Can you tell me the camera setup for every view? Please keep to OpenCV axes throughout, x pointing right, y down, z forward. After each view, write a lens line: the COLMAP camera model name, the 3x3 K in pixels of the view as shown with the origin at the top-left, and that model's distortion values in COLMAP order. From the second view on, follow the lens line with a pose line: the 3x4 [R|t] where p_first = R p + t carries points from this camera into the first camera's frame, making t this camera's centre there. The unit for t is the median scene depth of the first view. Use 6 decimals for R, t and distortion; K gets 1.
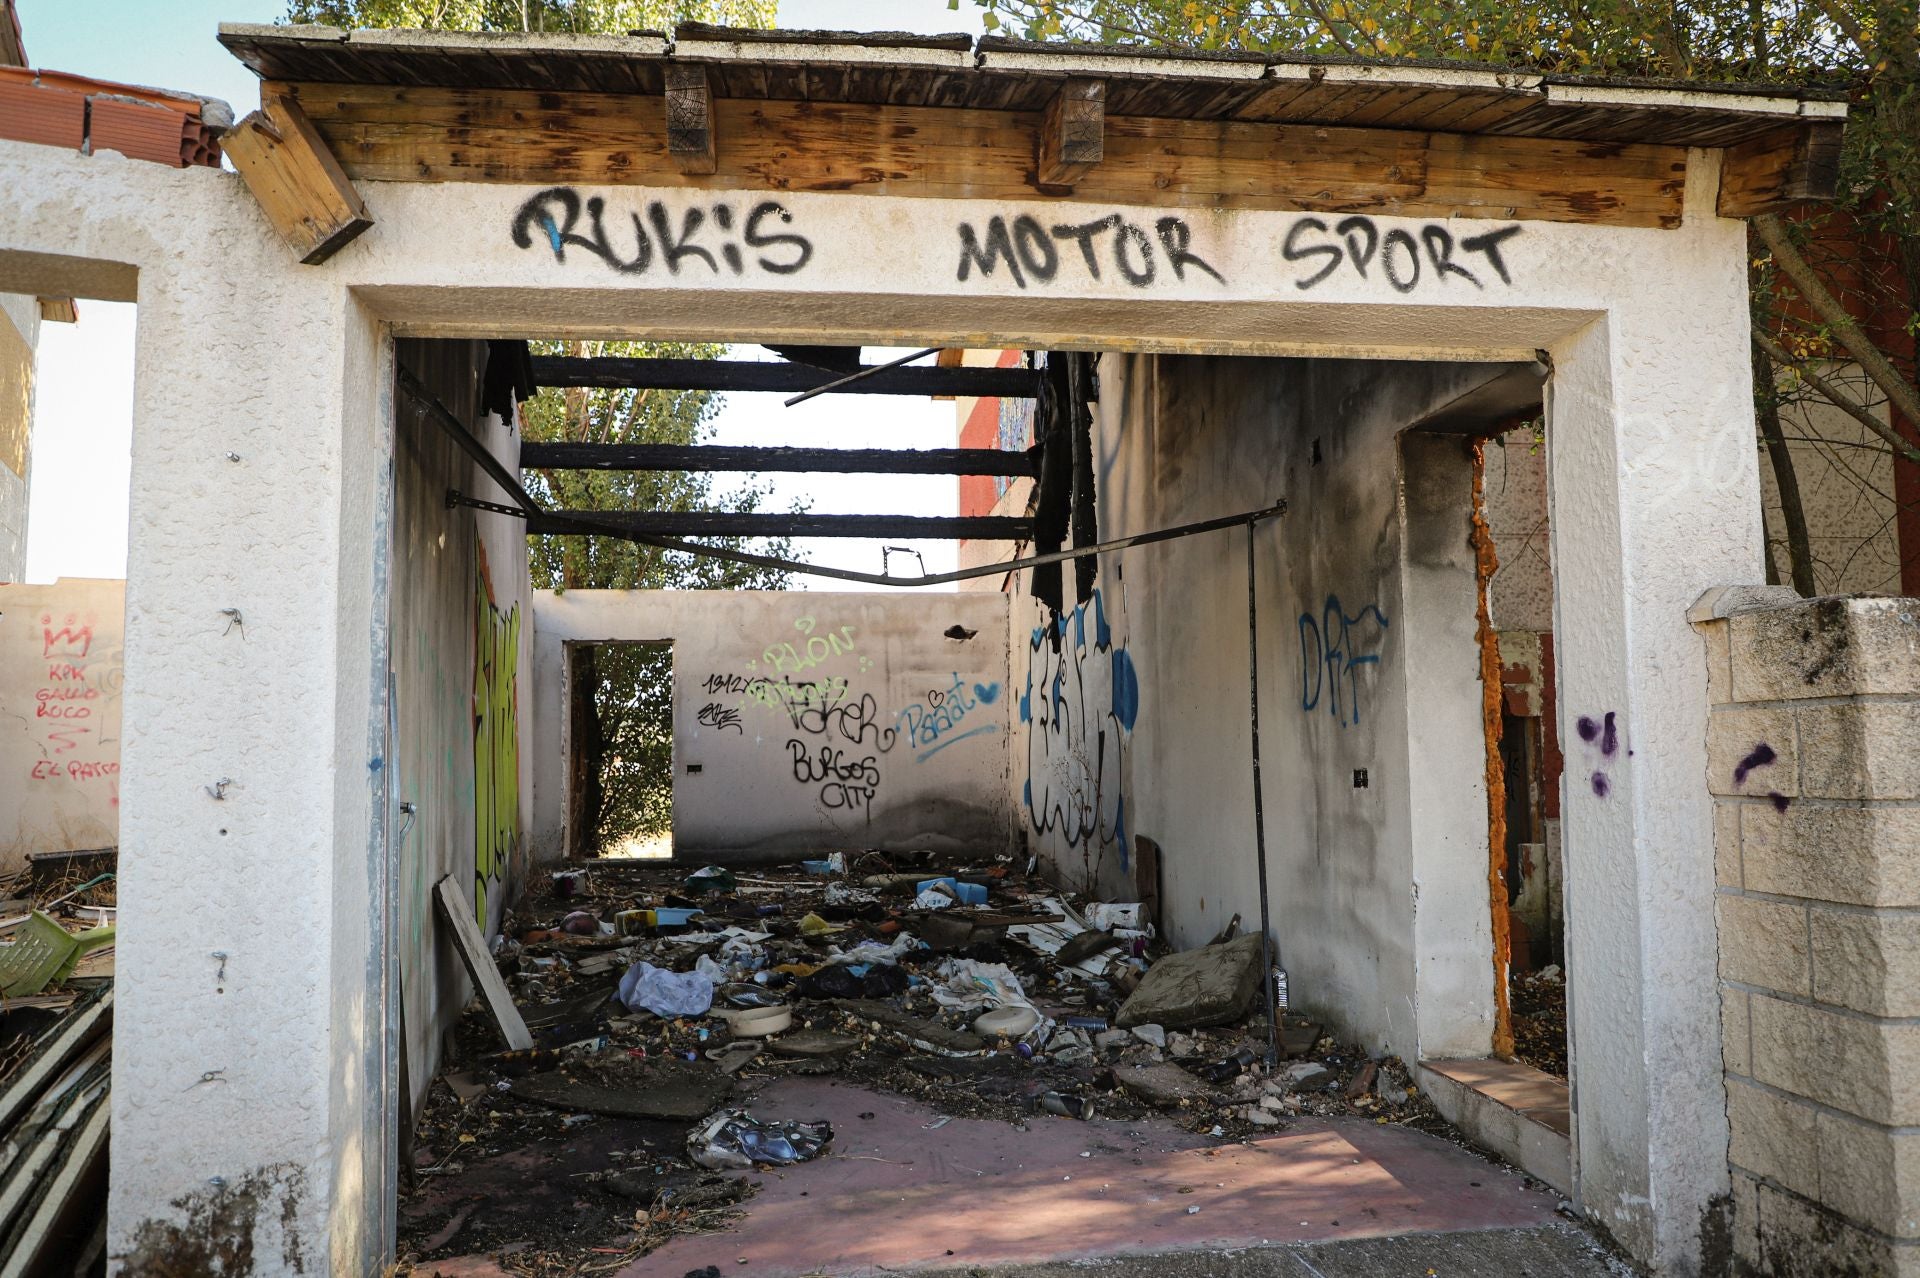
lens RADIAL K [[1410.9, 0, 960.7], [0, 1410.9, 643.4], [0, 0, 1]] dist [-0.046076, 0.009947]
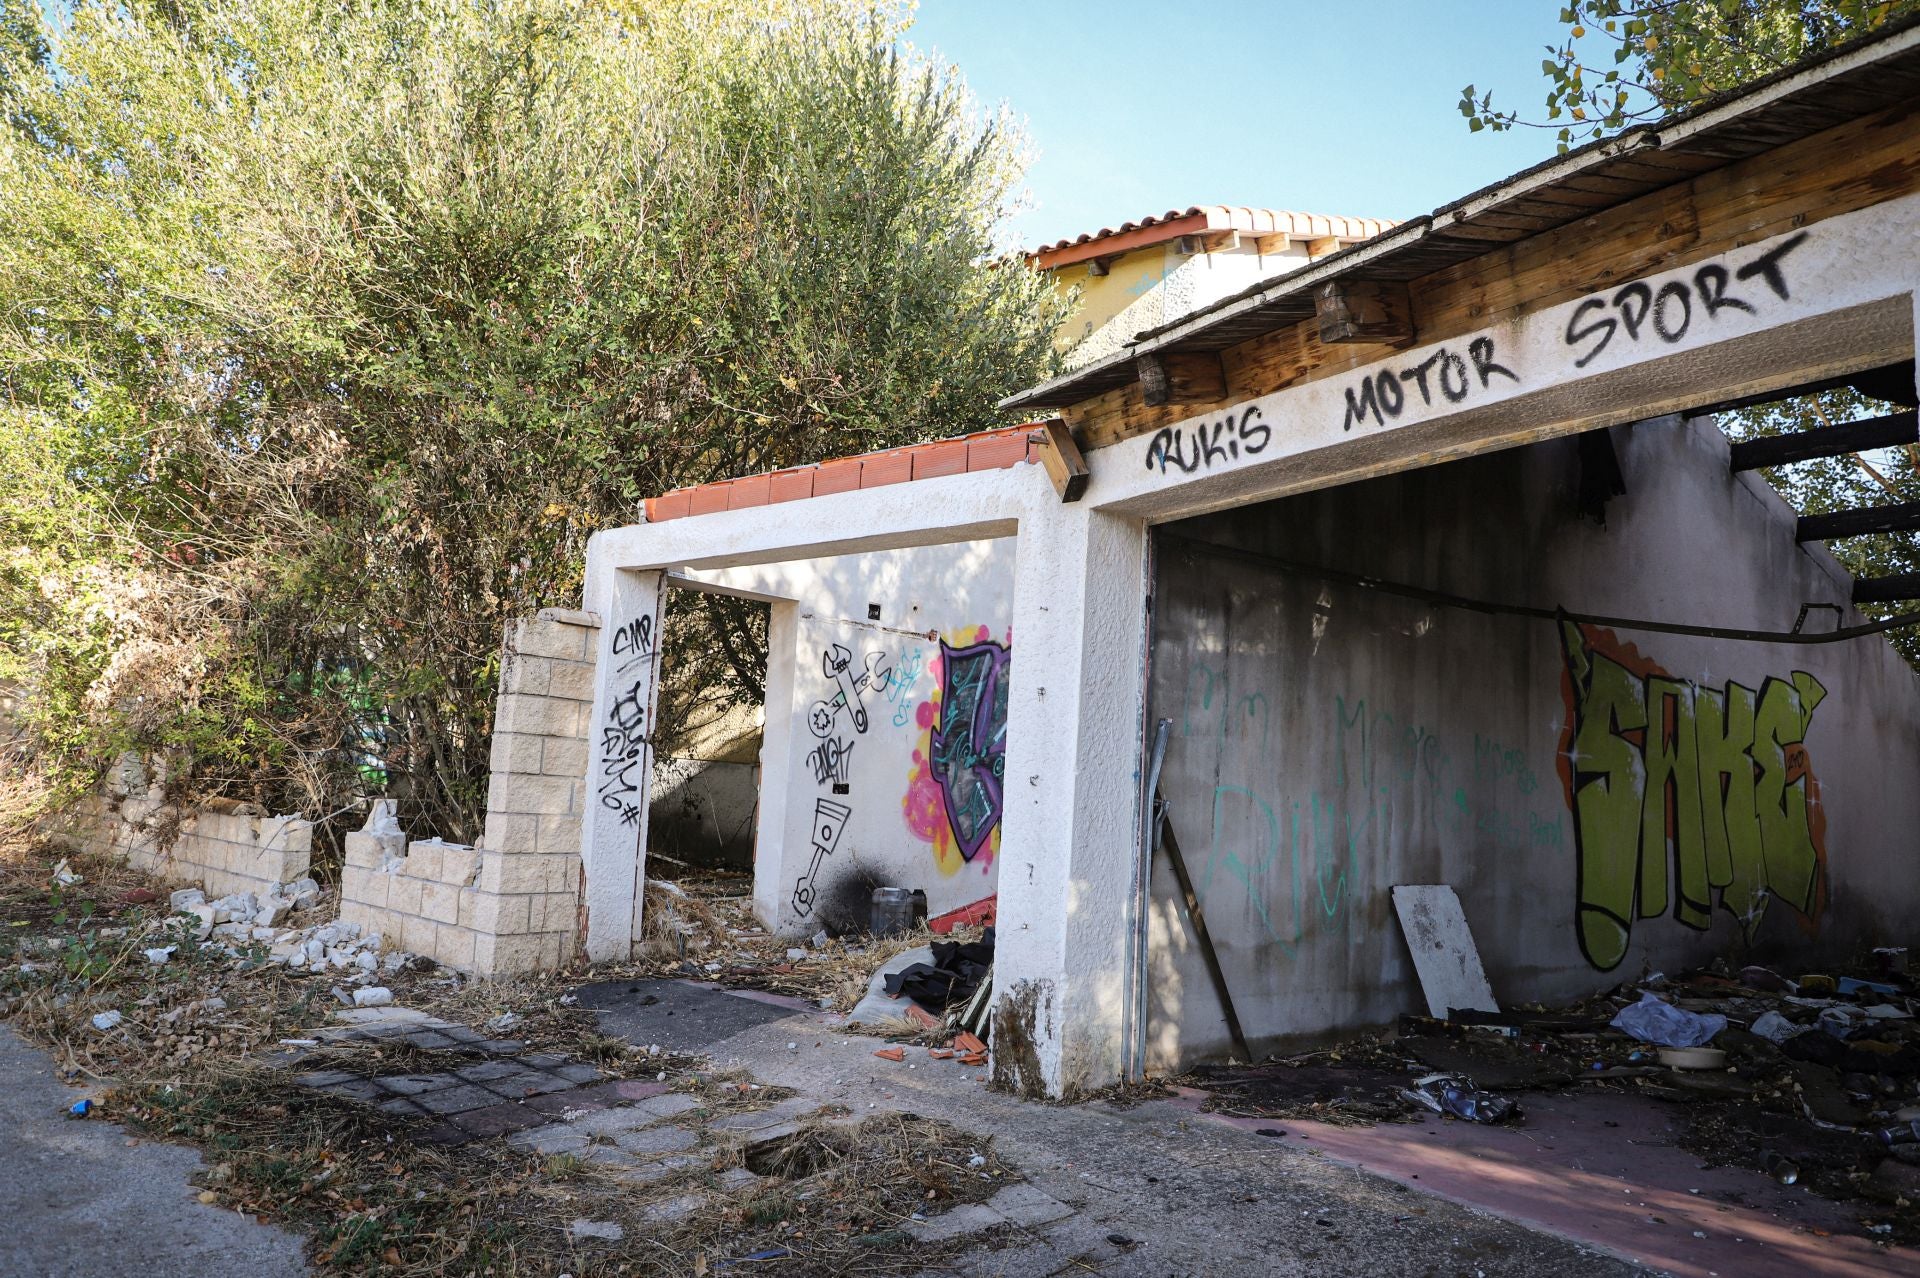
lens RADIAL K [[1410.9, 0, 961.8], [0, 1410.9, 637.5], [0, 0, 1]] dist [-0.046076, 0.009947]
pose [[0.367030, -0.062822, -0.928085, 1.112949], [0.003037, 0.997793, -0.066339, 0.032449], [0.930204, 0.021529, 0.366410, 0.154364]]
